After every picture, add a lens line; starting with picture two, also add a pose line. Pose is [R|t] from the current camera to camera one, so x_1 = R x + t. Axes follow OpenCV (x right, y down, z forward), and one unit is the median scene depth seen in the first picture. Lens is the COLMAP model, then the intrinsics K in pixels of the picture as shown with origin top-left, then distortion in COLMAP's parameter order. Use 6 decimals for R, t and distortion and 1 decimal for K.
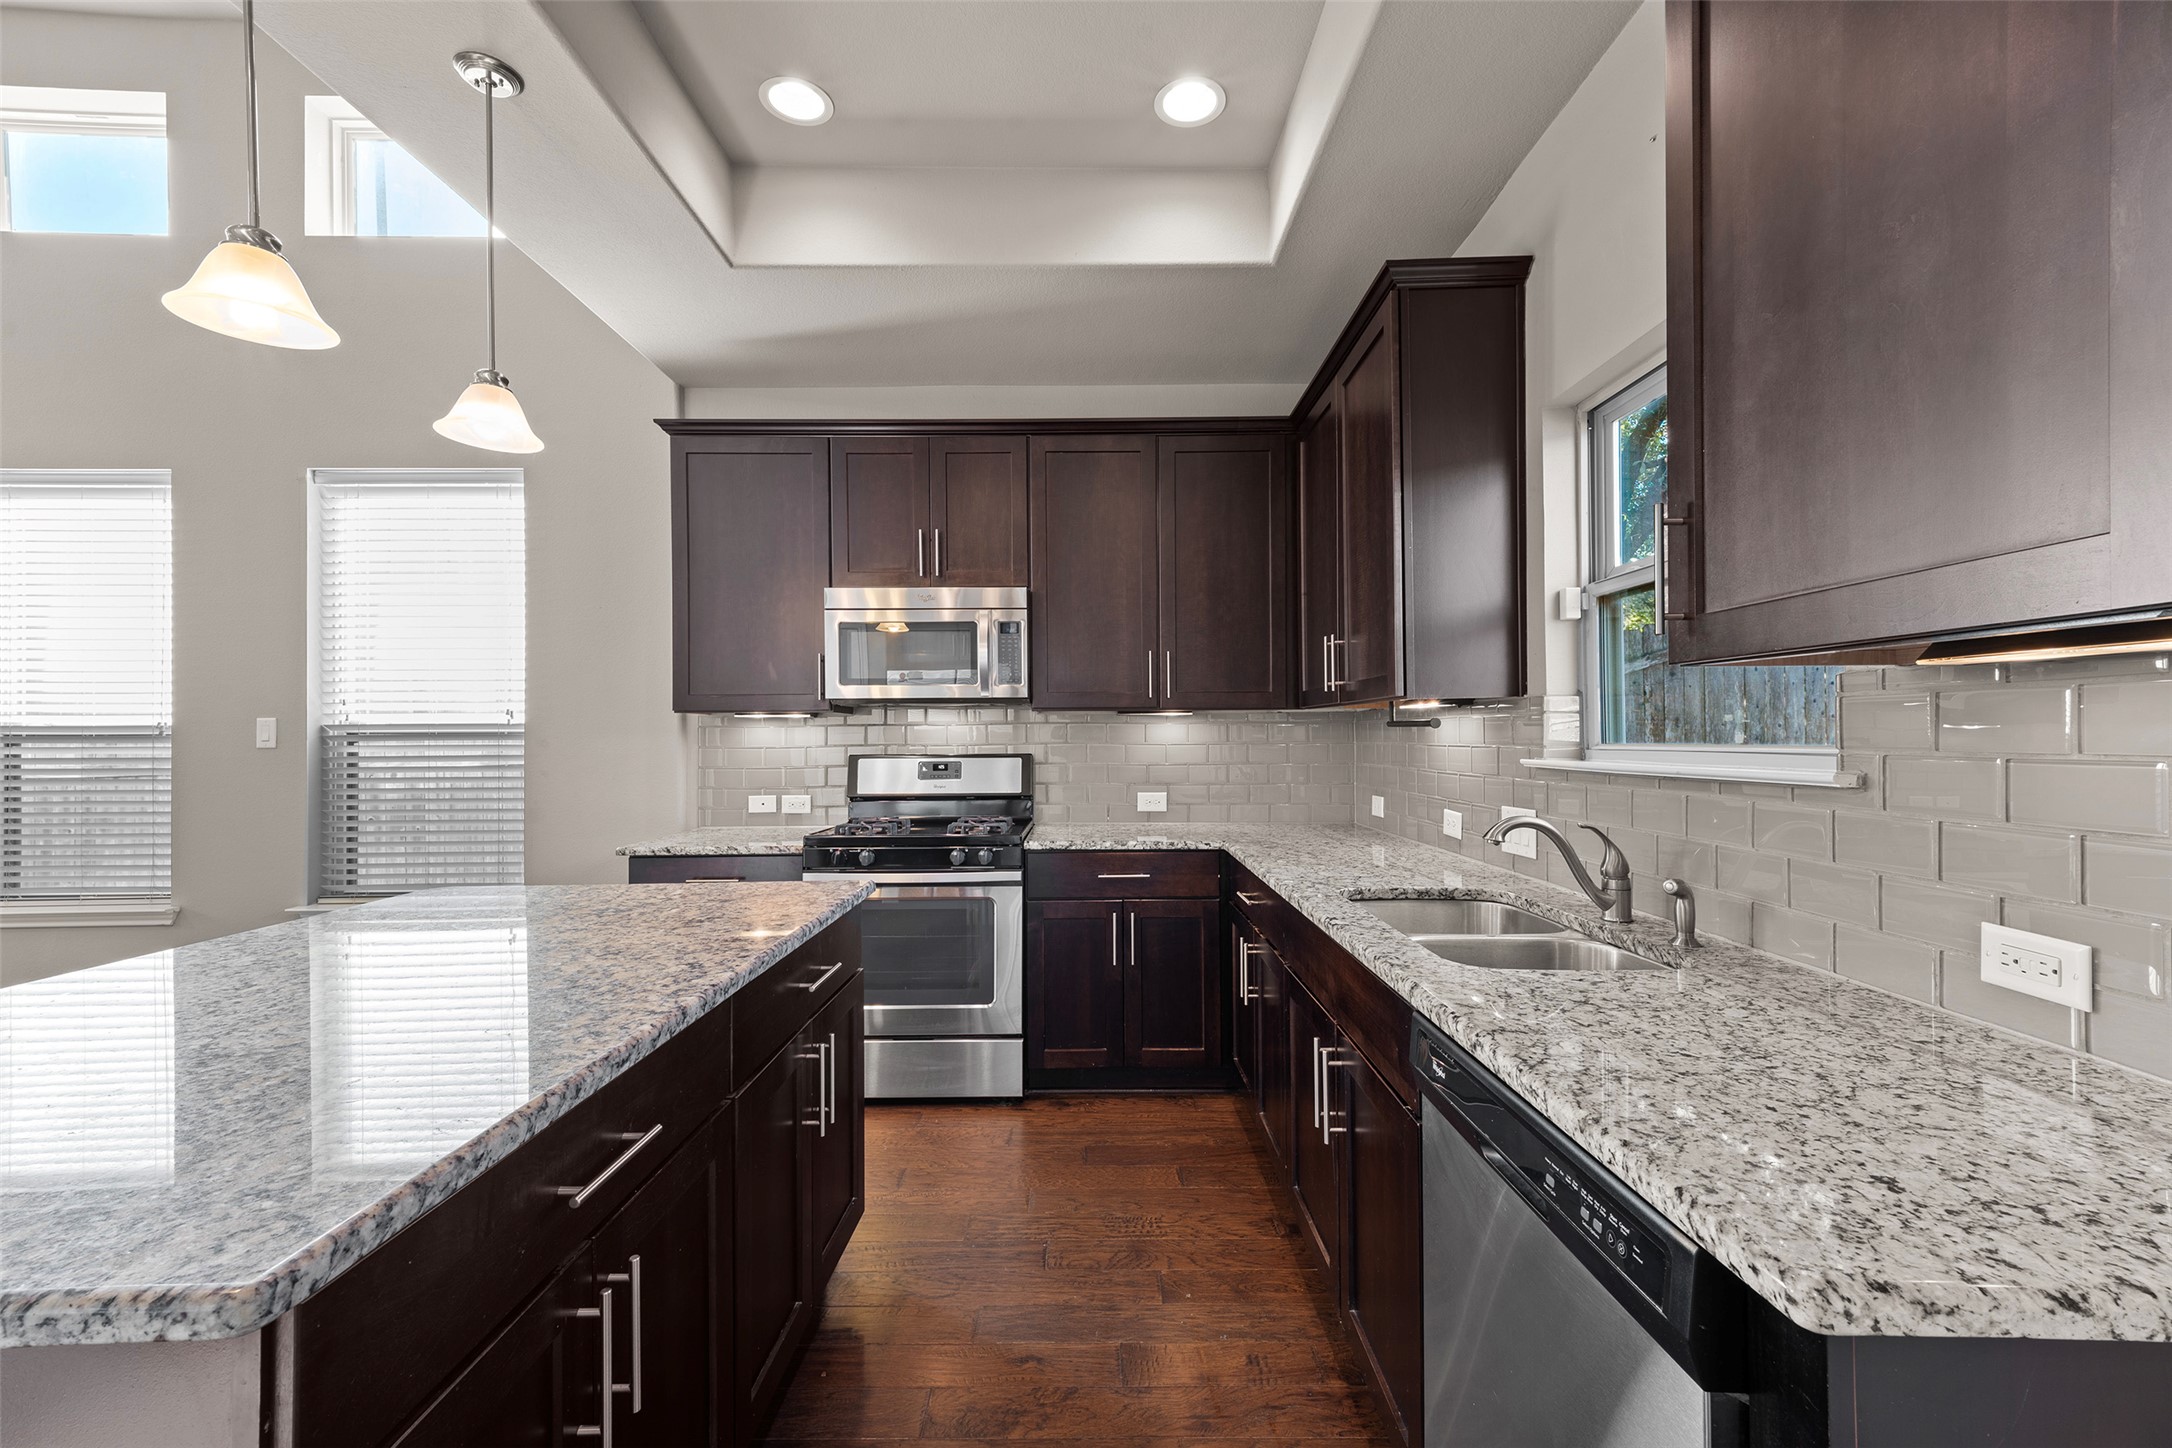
lens RADIAL K [[898.8, 0, 1090.2], [0, 898.8, 732.7], [0, 0, 1]] dist [0.017841, -0.007334]
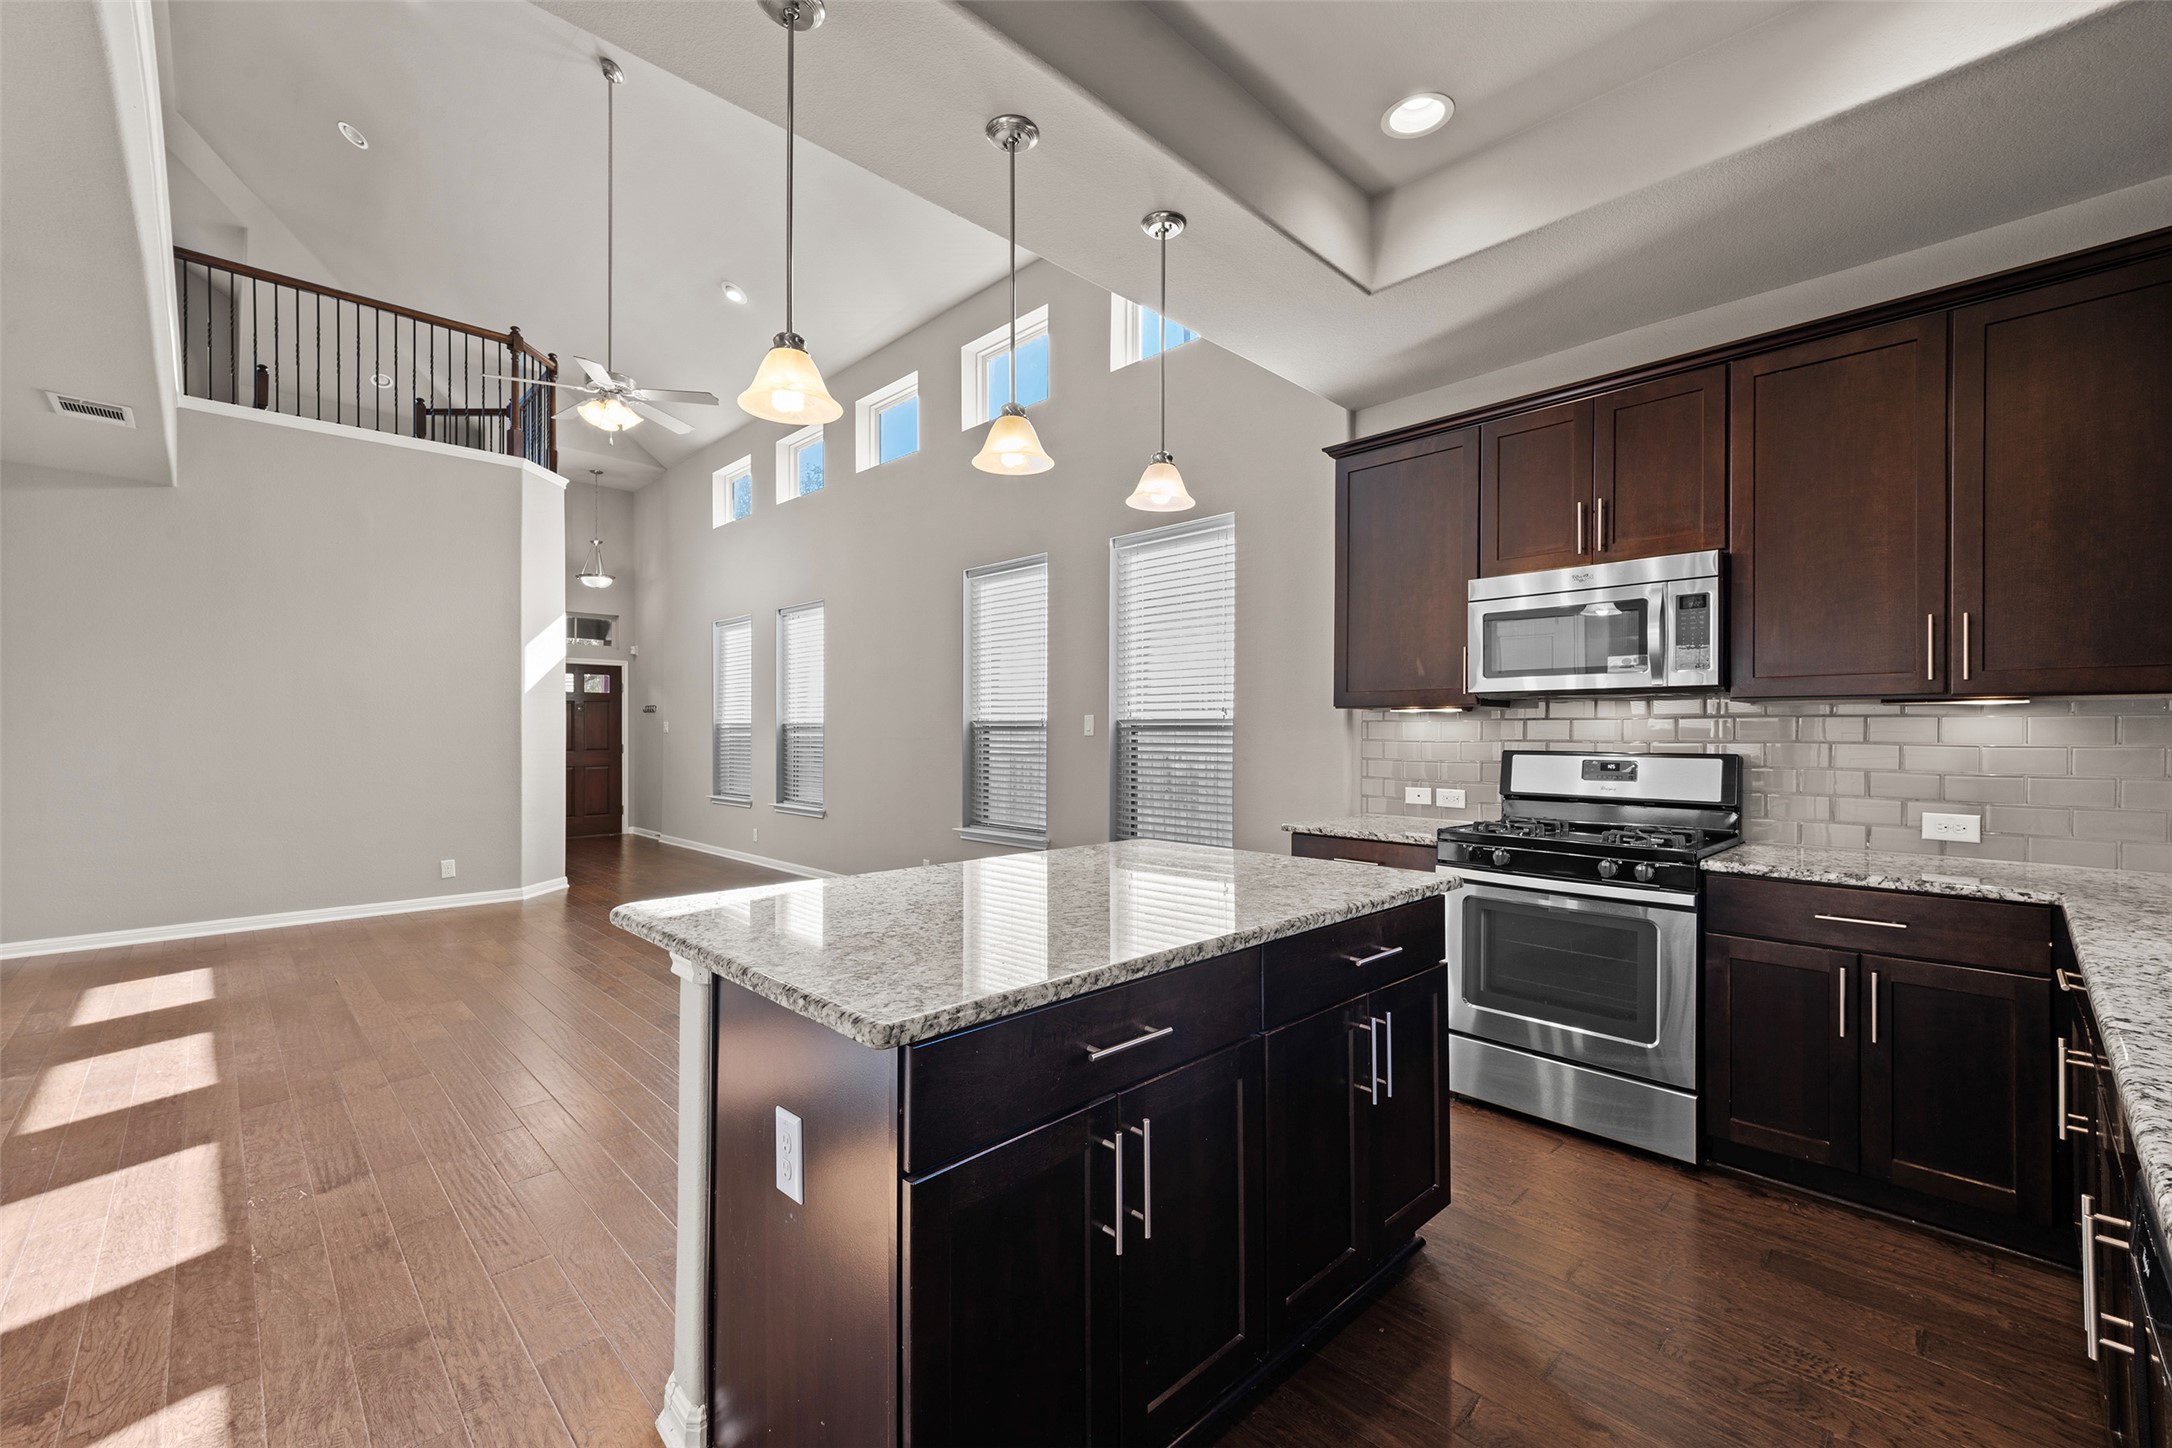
lens RADIAL K [[898.8, 0, 1078.8], [0, 898.8, 735.3], [0, 0, 1]] dist [0.017841, -0.007334]
pose [[0.681014, 0.011698, -0.732177, 0.147824], [-0.004773, 0.999922, 0.011537, -0.000371], [0.732255, -0.004362, 0.681017, 0.010235]]
